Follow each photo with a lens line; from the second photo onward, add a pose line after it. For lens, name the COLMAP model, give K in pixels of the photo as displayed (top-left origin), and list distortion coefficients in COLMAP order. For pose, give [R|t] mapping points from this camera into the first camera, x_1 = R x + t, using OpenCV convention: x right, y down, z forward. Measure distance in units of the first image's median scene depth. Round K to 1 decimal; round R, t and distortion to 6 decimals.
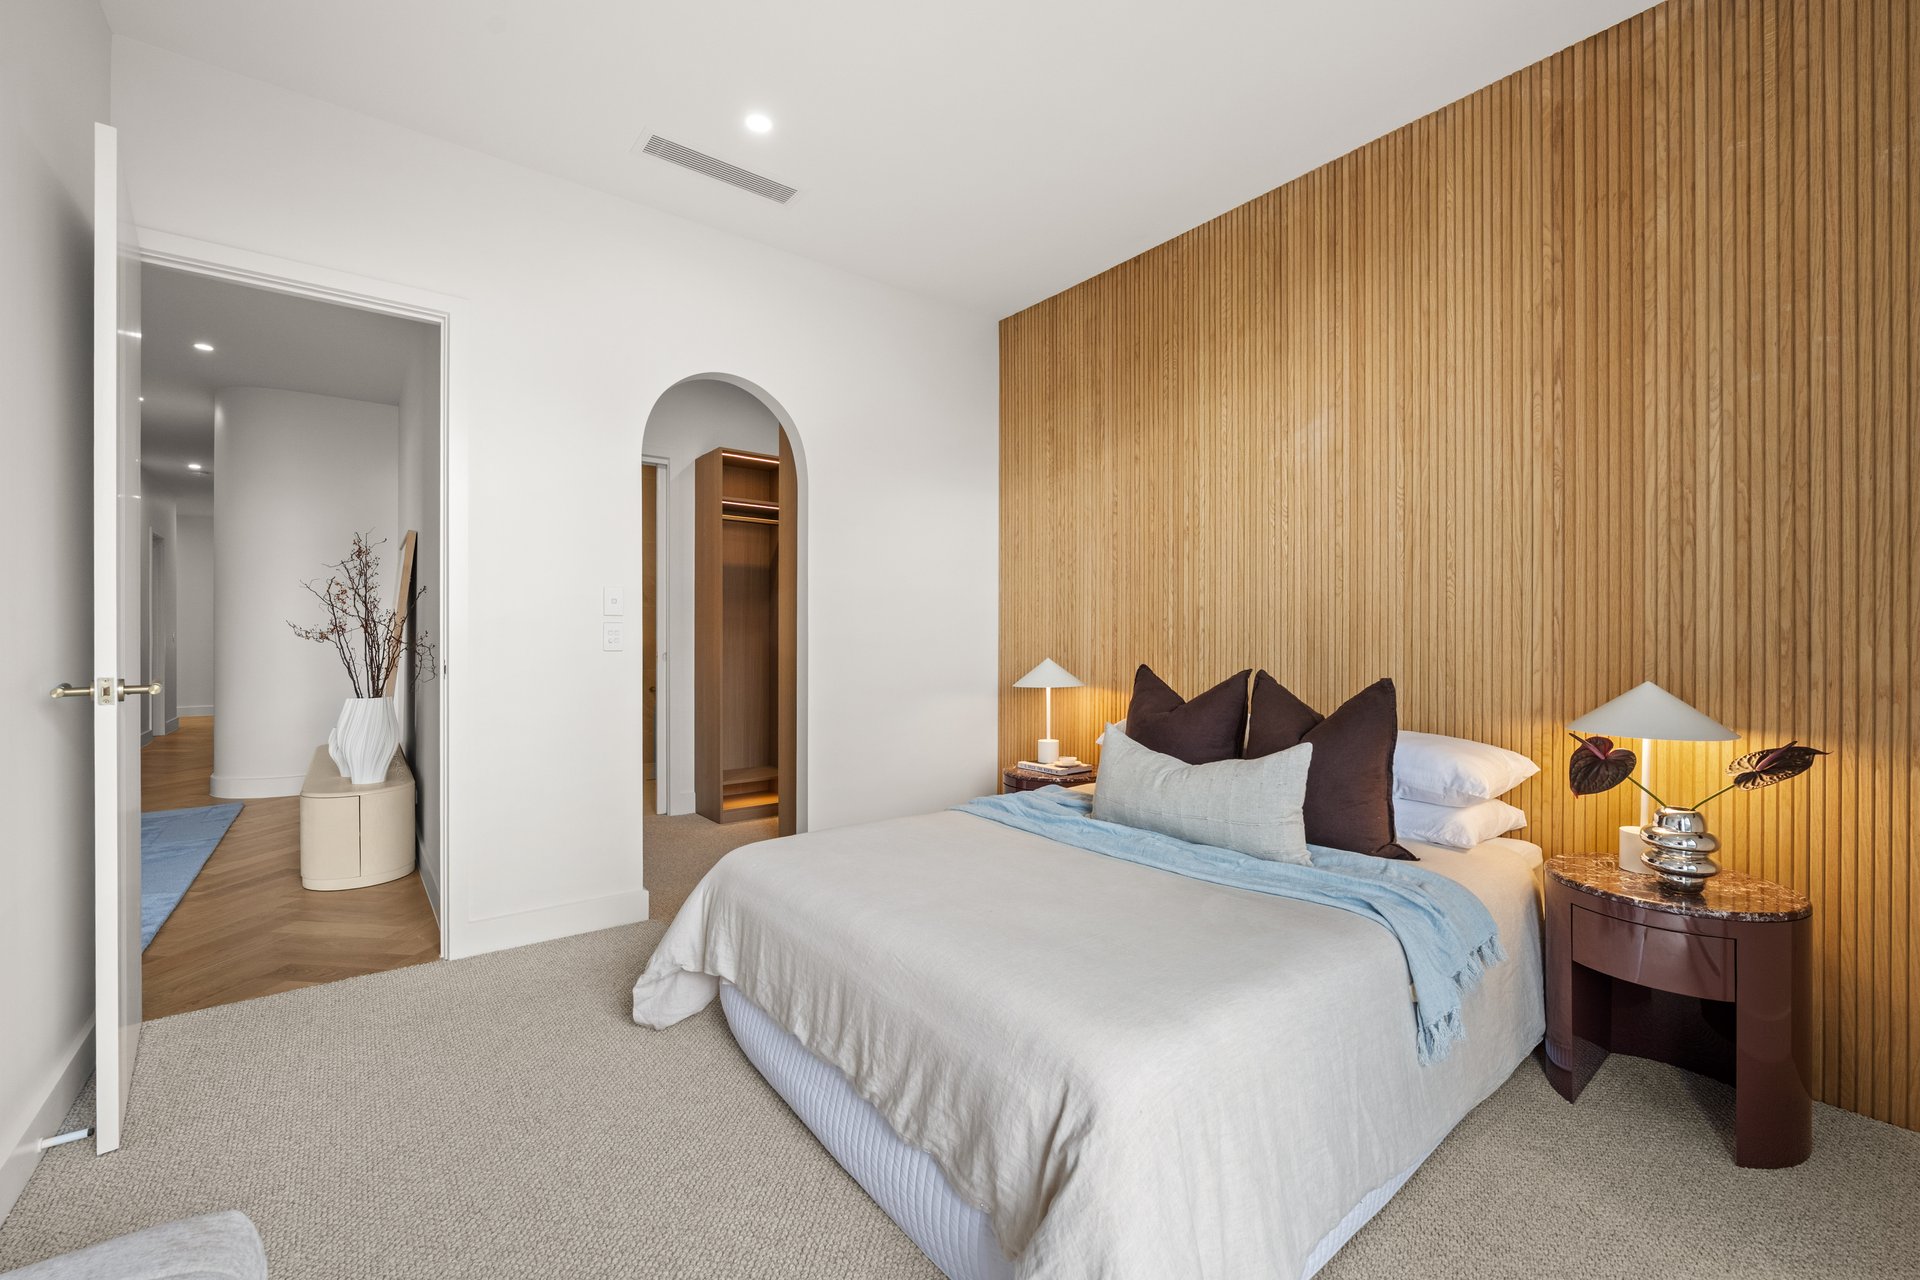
lens RADIAL K [[775.0, 0, 964.8], [0, 775.0, 636.5], [0, 0, 1]] dist [-0.001316, -0.000139]
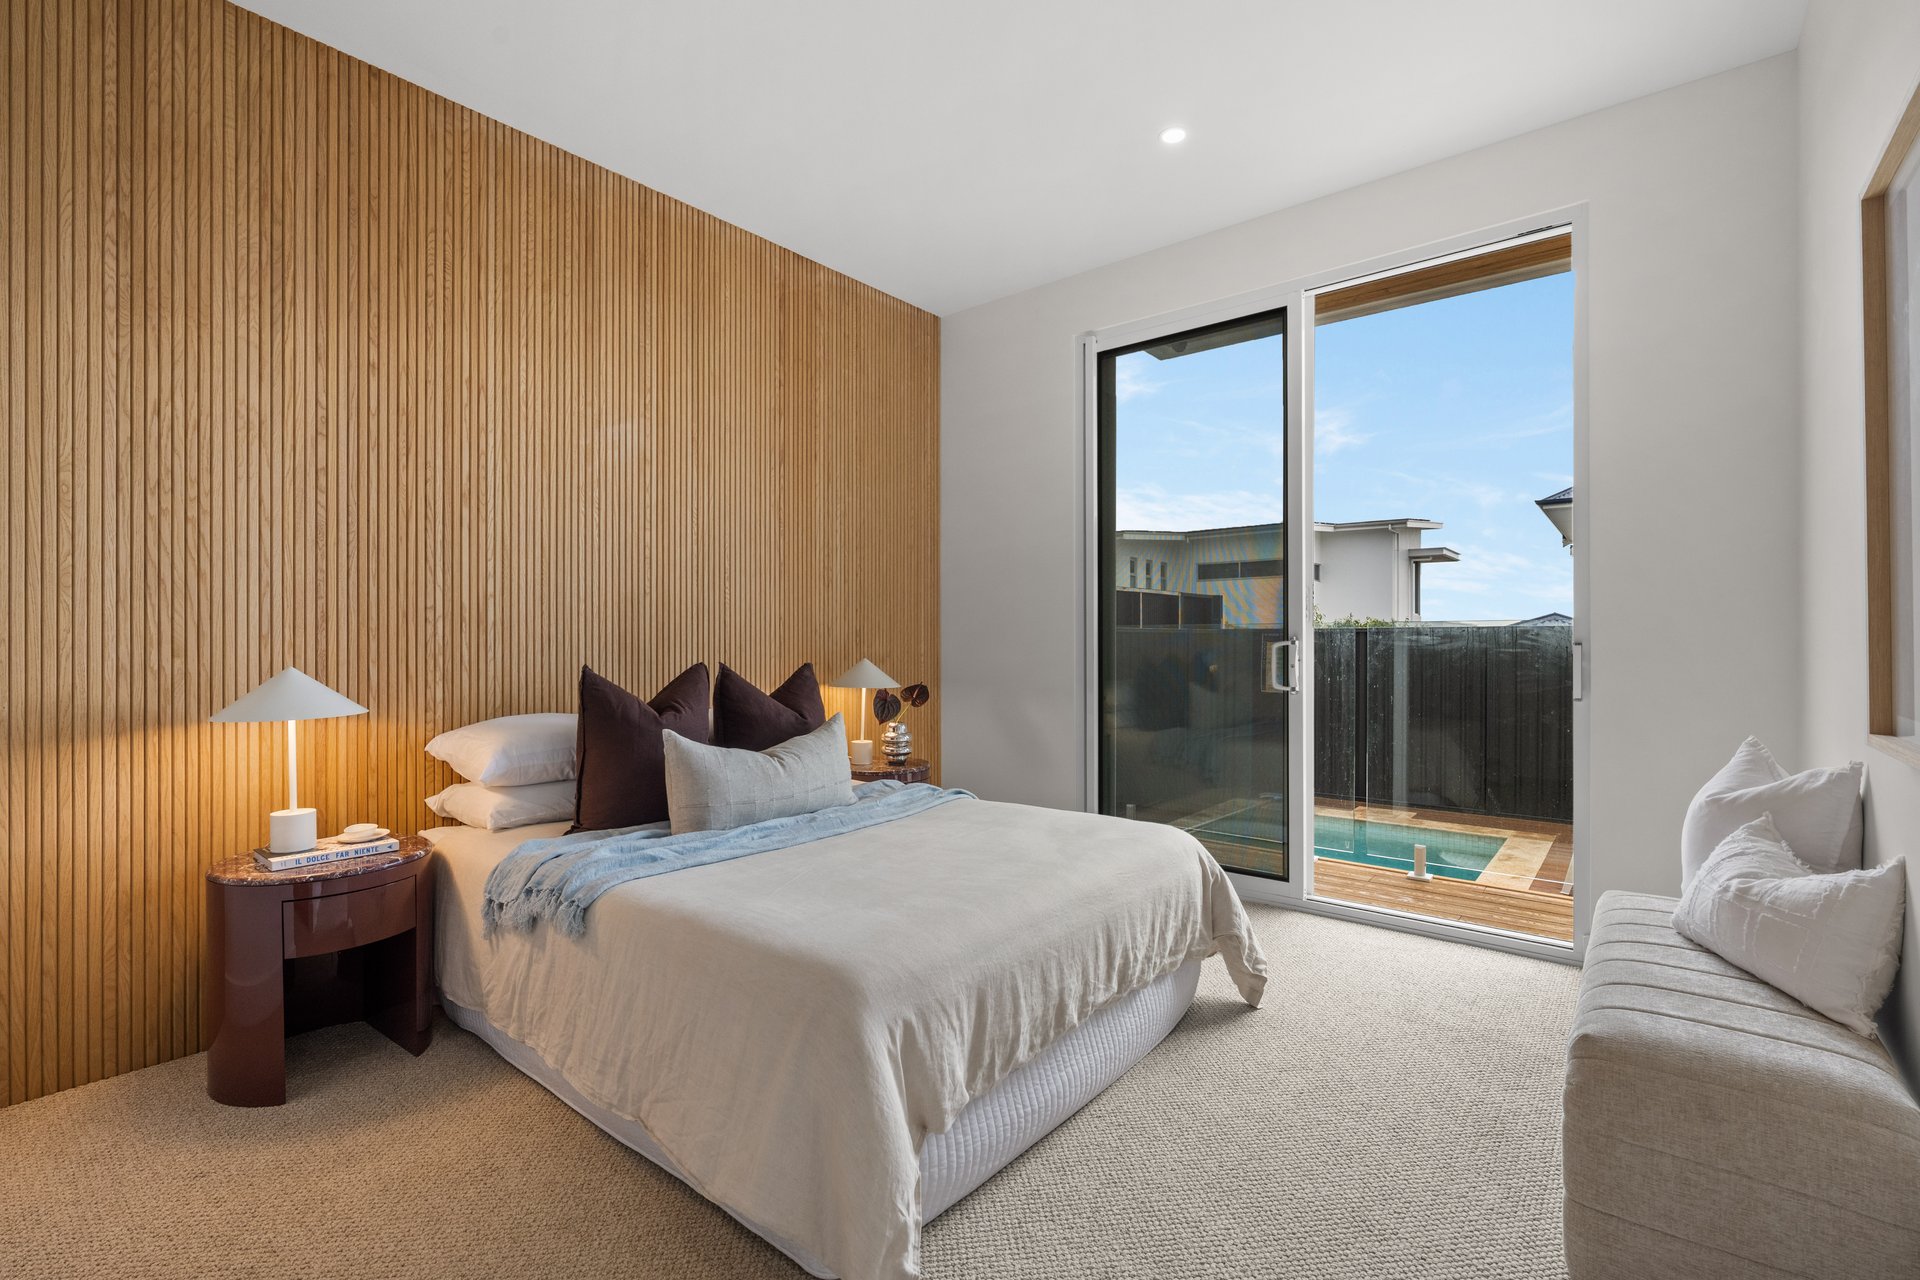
lens RADIAL K [[826.4, 0, 965.9], [0, 826.4, 642.0], [0, 0, 1]] dist [-0.004311, 0.000645]
pose [[-0.197681, -0.000414, 0.980266, -0.722139], [0.002868, 0.999995, 0.001001, 0.012592], [-0.980262, 0.003009, -0.197679, 0.790986]]
